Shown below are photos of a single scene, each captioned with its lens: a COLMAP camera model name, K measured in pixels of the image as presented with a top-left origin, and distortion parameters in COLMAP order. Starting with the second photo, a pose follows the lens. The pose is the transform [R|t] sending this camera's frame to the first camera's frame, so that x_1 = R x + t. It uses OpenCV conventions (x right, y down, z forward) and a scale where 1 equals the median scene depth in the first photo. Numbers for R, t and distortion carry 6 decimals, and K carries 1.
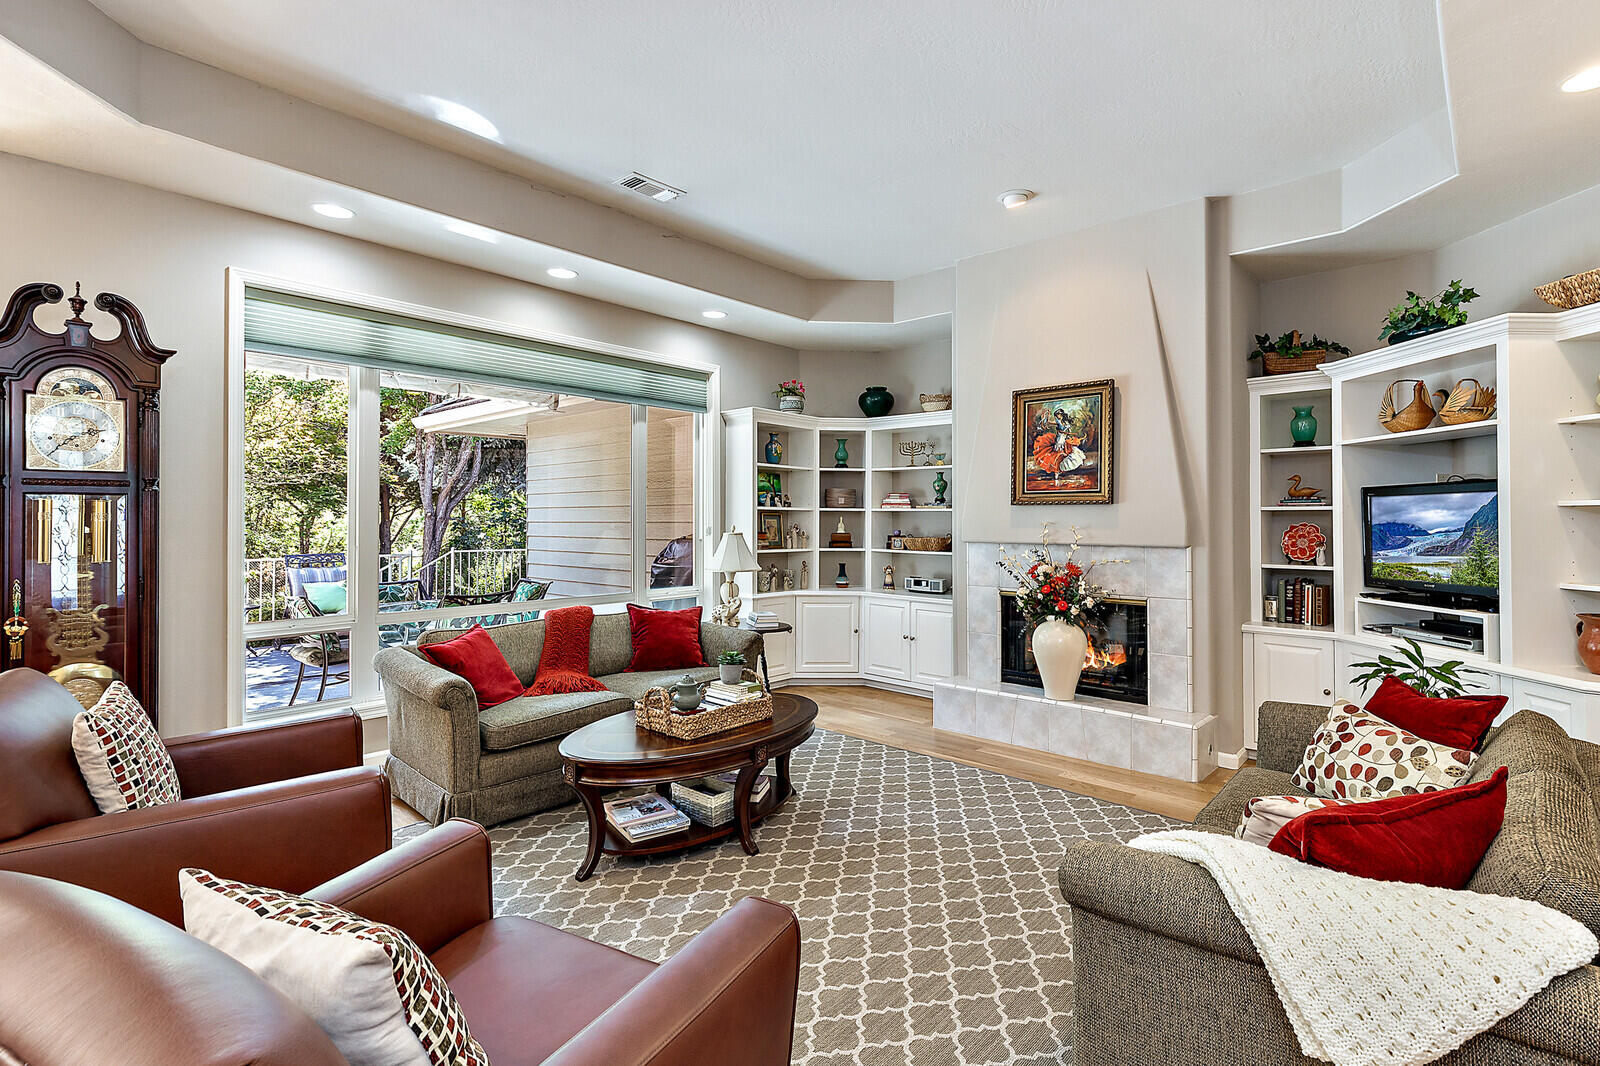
lens RADIAL K [[775.3, 0, 767.7], [0, 775.3, 512.3], [0, 0, 1]] dist [0.004050, 0.000414]
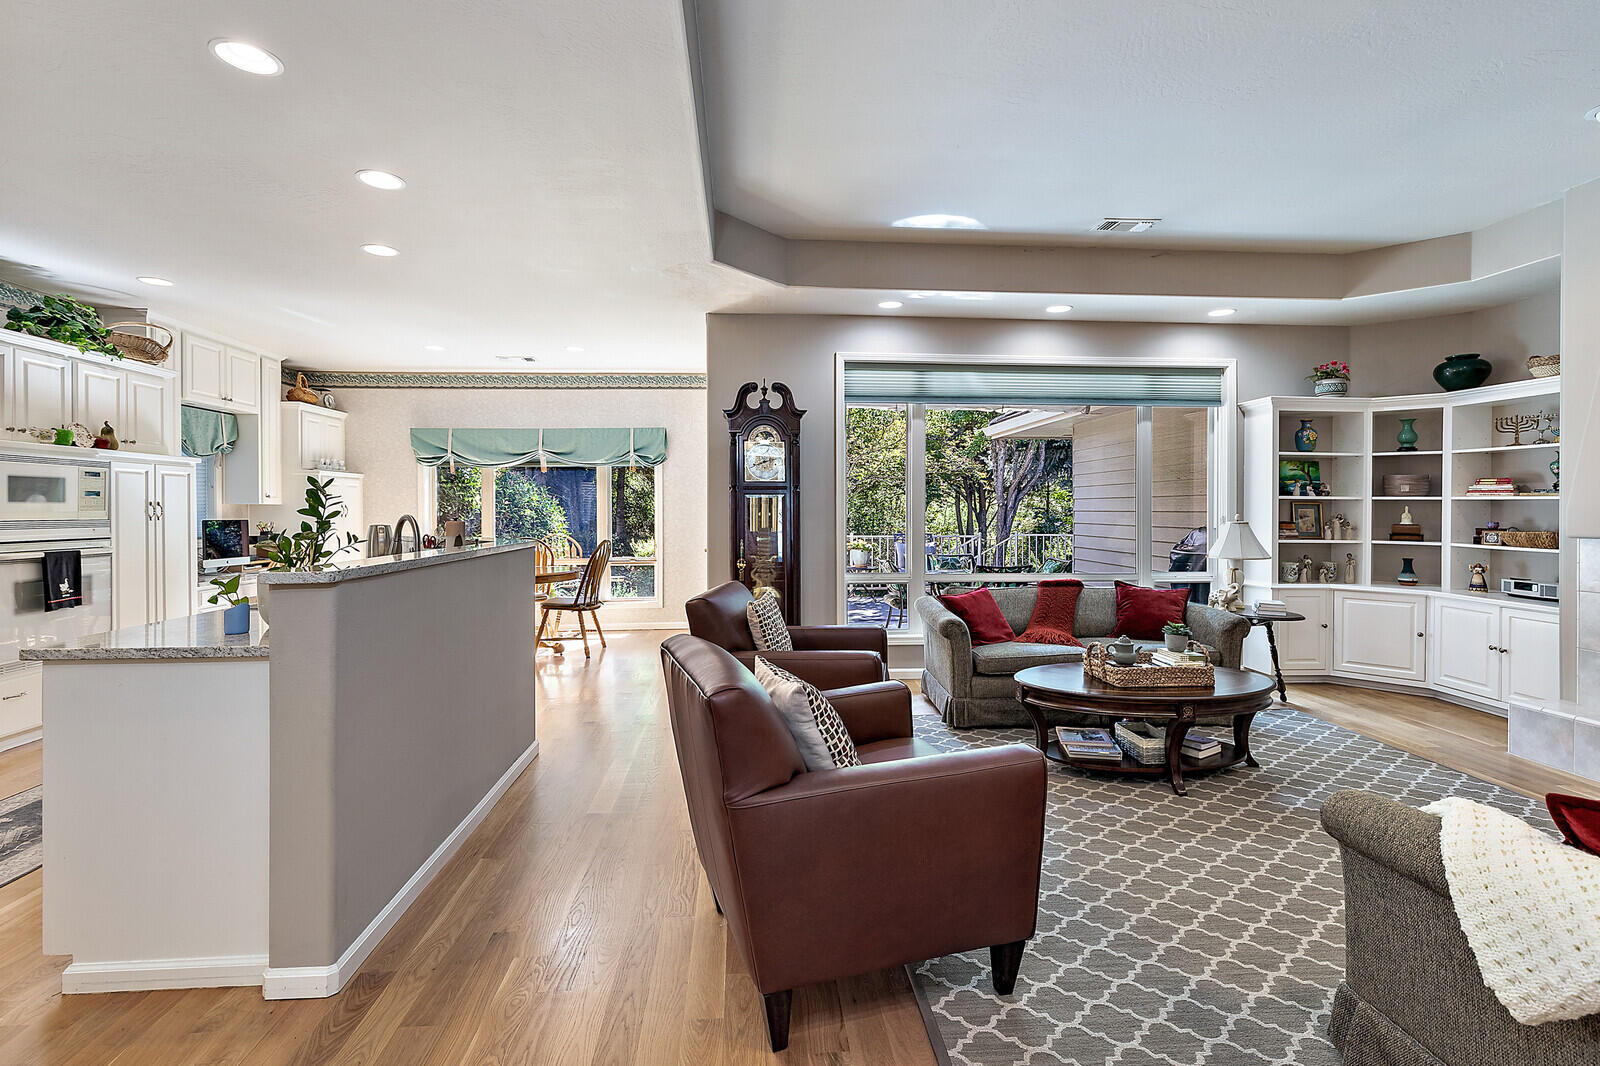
lens RADIAL K [[731.0, 0, 798.0], [0, 731.0, 522.8], [0, 0, 1]] dist [0.001249, 0.001456]
pose [[0.737242, 0.014701, -0.675469, 0.181046], [0.004612, 0.999630, 0.026789, -0.001262], [0.675613, -0.022866, 0.736902, -0.118644]]
